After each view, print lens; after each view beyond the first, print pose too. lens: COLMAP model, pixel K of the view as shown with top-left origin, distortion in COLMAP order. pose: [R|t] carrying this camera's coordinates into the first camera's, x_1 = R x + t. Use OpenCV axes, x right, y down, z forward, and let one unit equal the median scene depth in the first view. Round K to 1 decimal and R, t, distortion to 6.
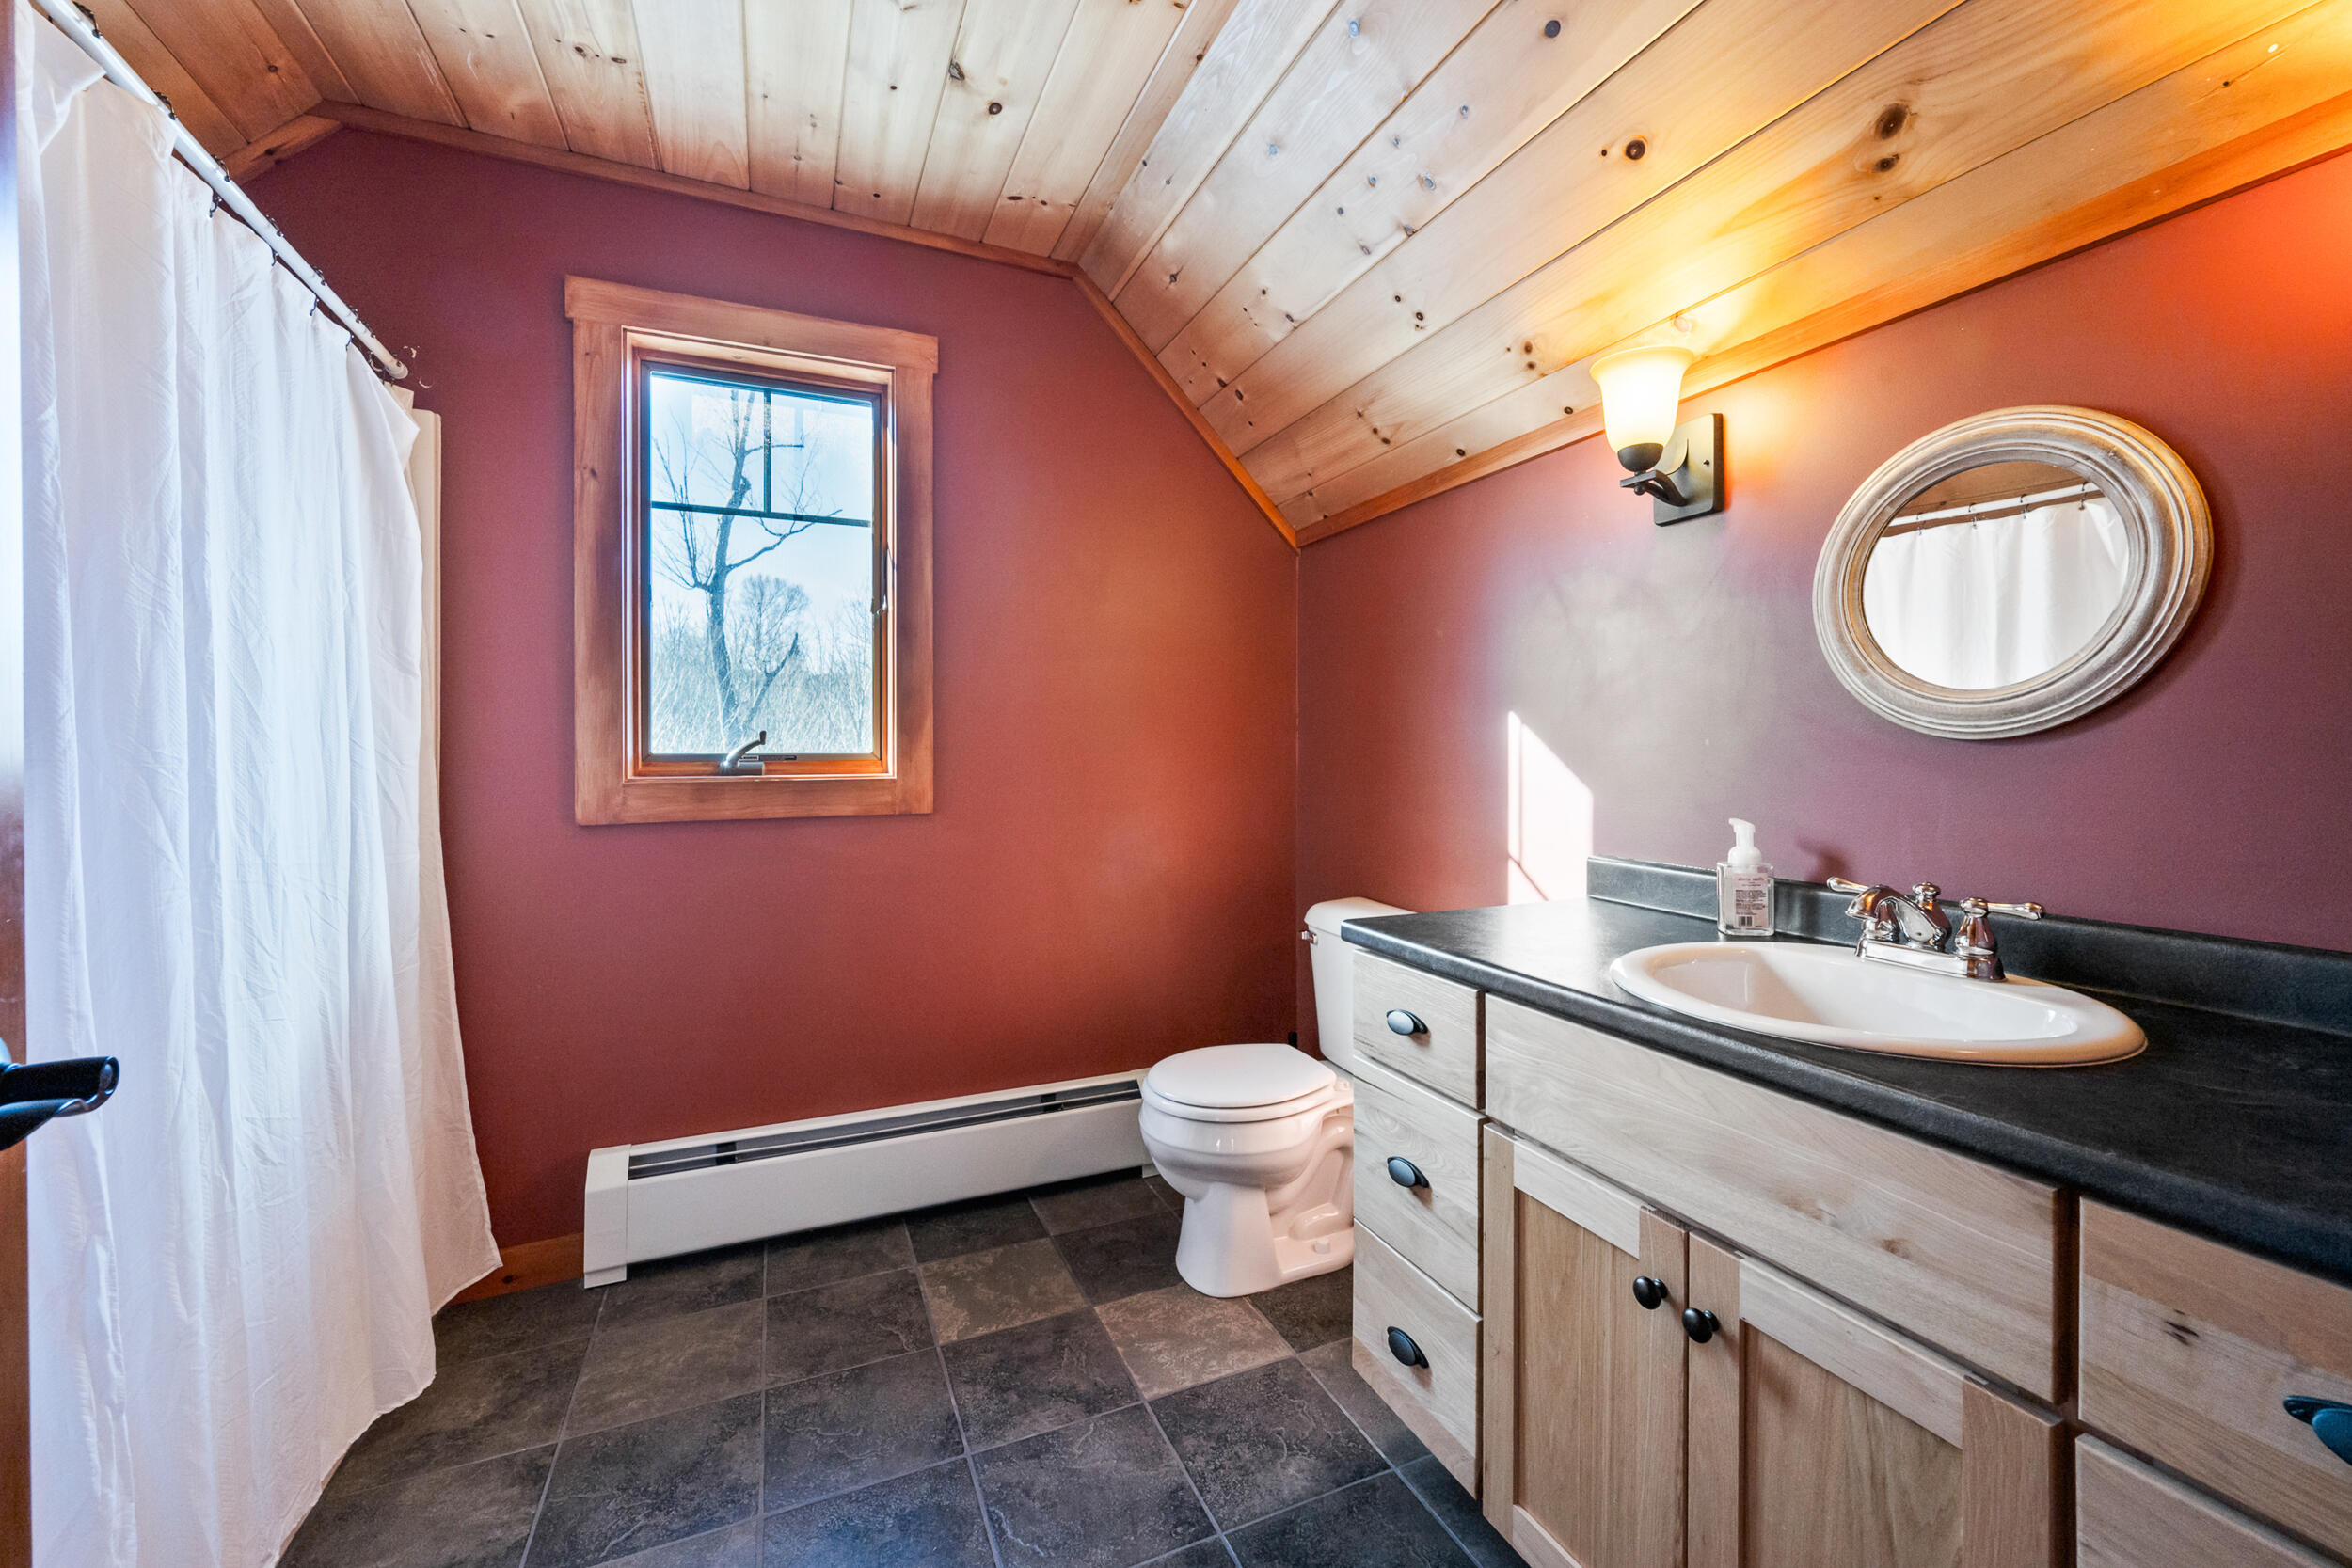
lens RADIAL K [[938.4, 0, 1186.6], [0, 938.4, 739.1], [0, 0, 1]] dist [-0.001052, 0.000584]
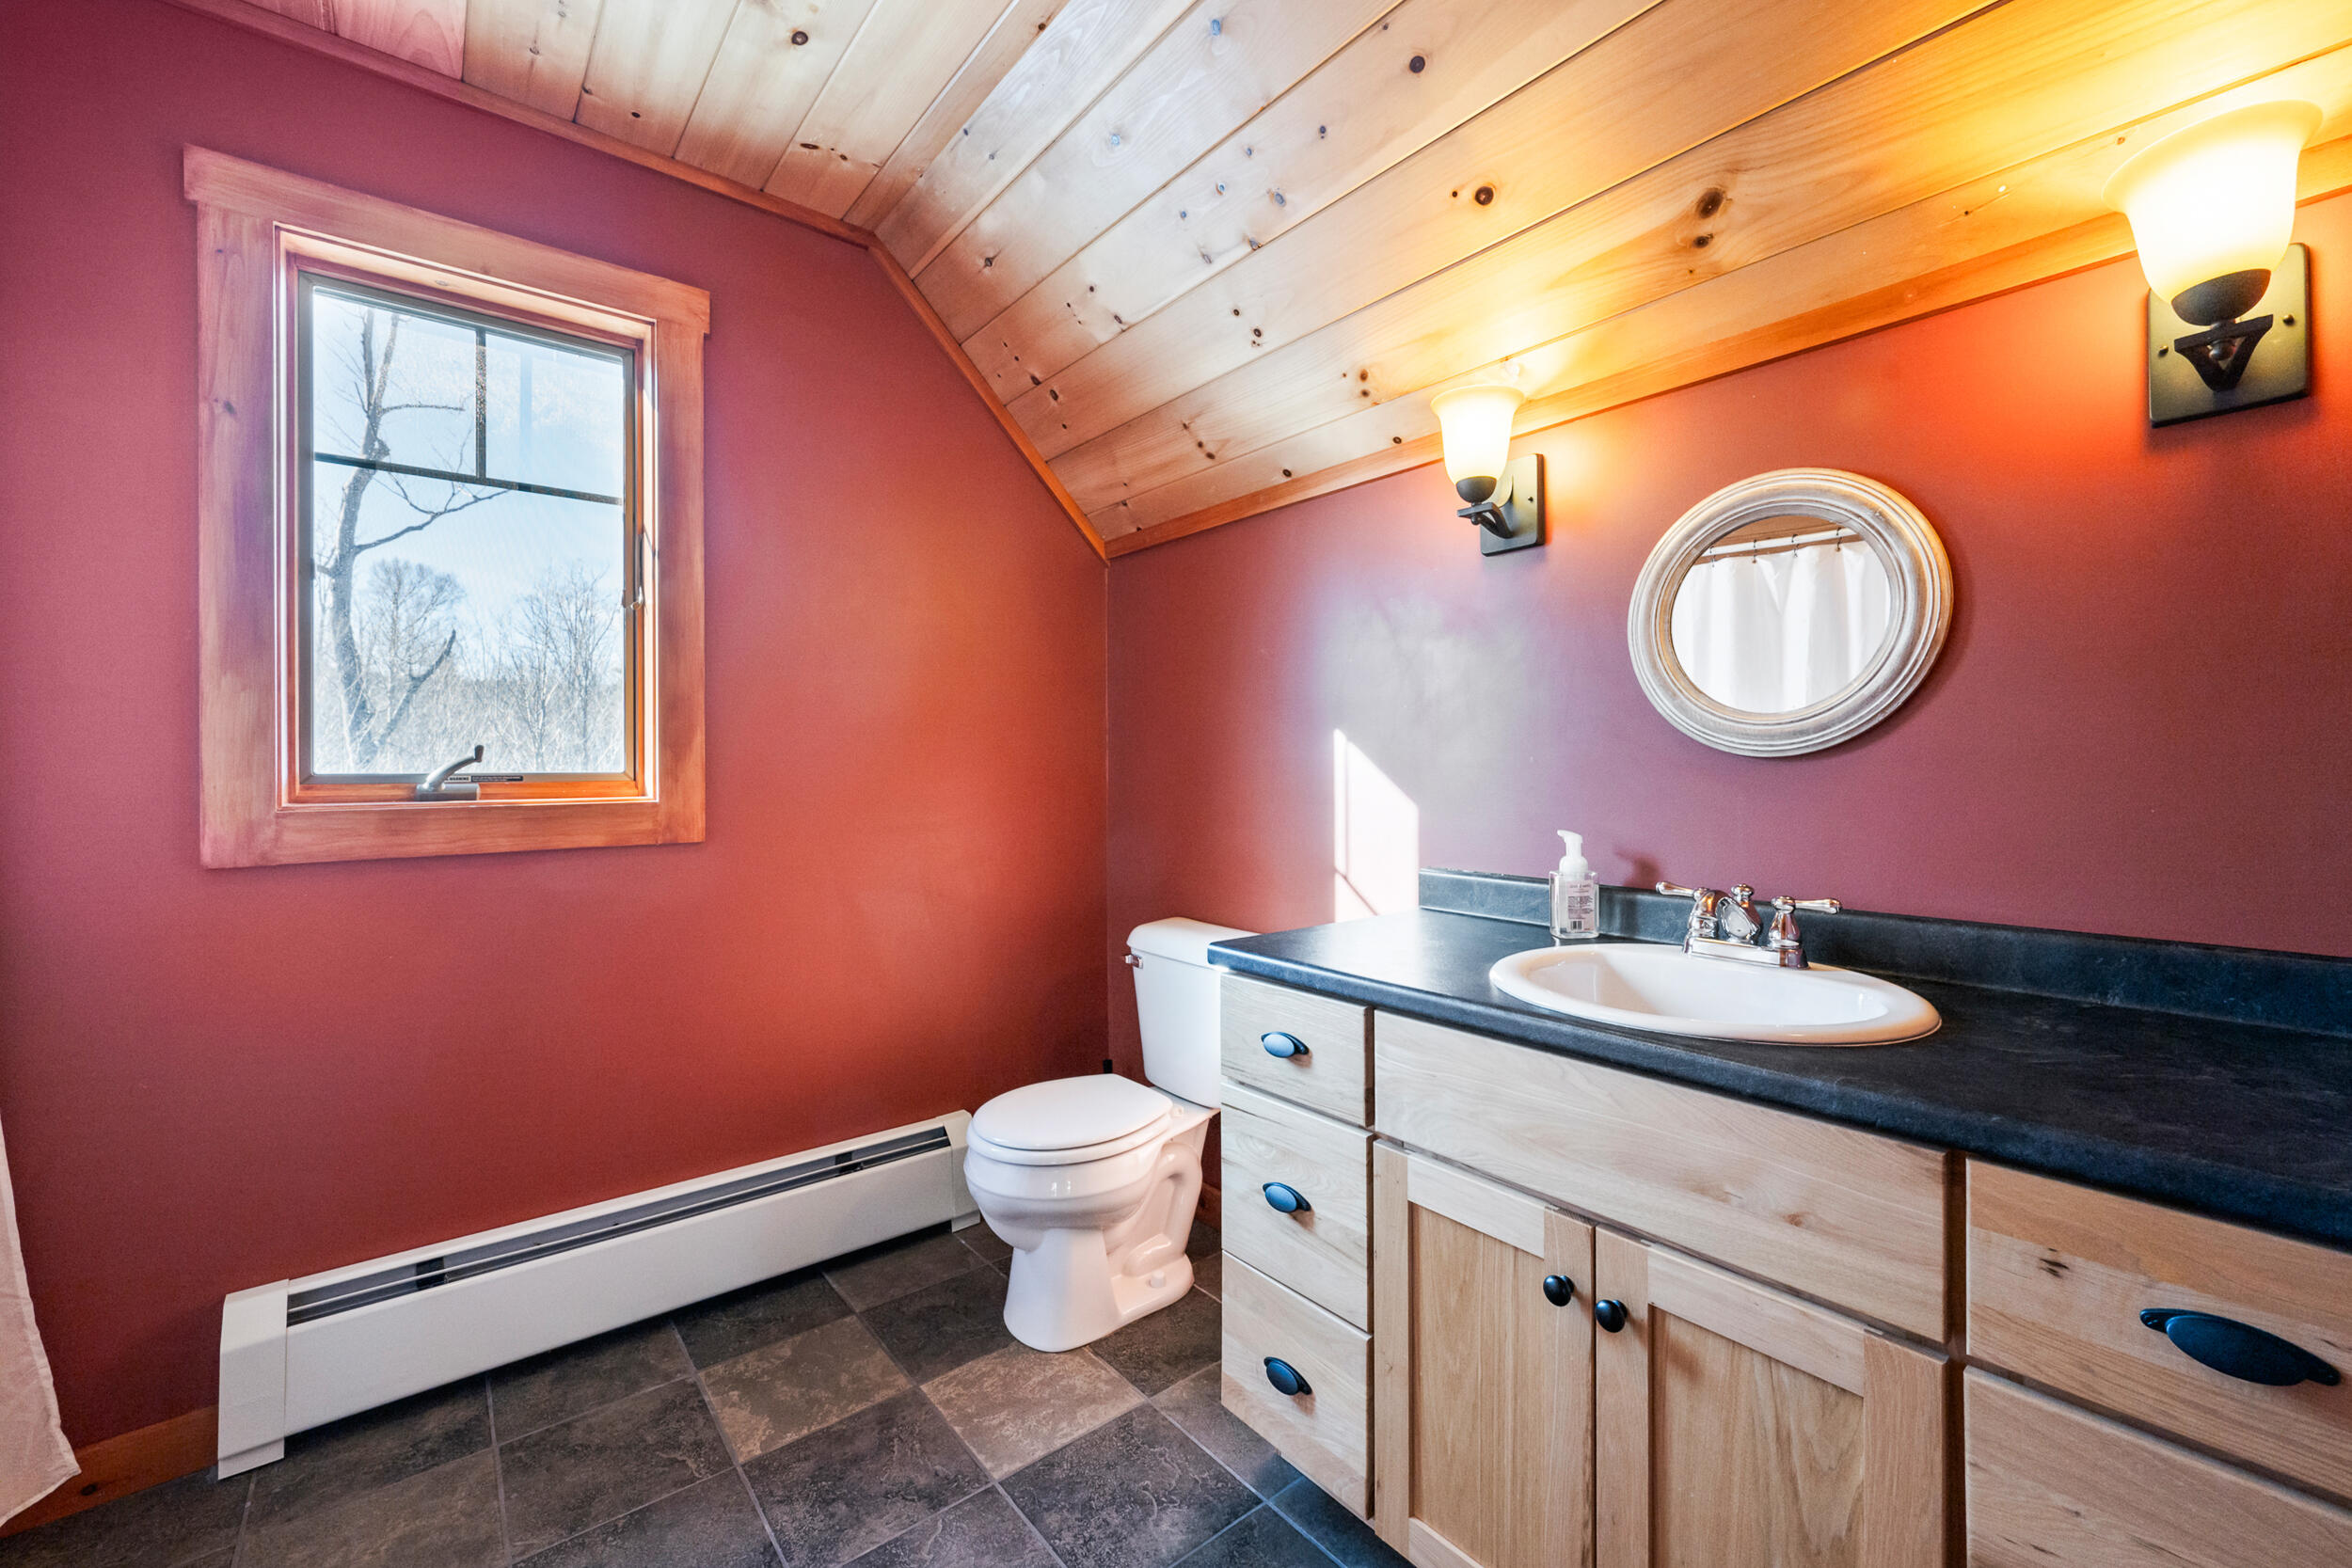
lens RADIAL K [[945.5, 0, 1179.6], [0, 945.5, 754.2], [0, 0, 1]] dist [-0.000262, 0.000079]
pose [[0.963378, 0.001636, 0.268141, -0.108102], [-0.000846, 0.999995, -0.003061, 0.000870], [-0.268145, 0.002722, 0.963375, 0.058975]]
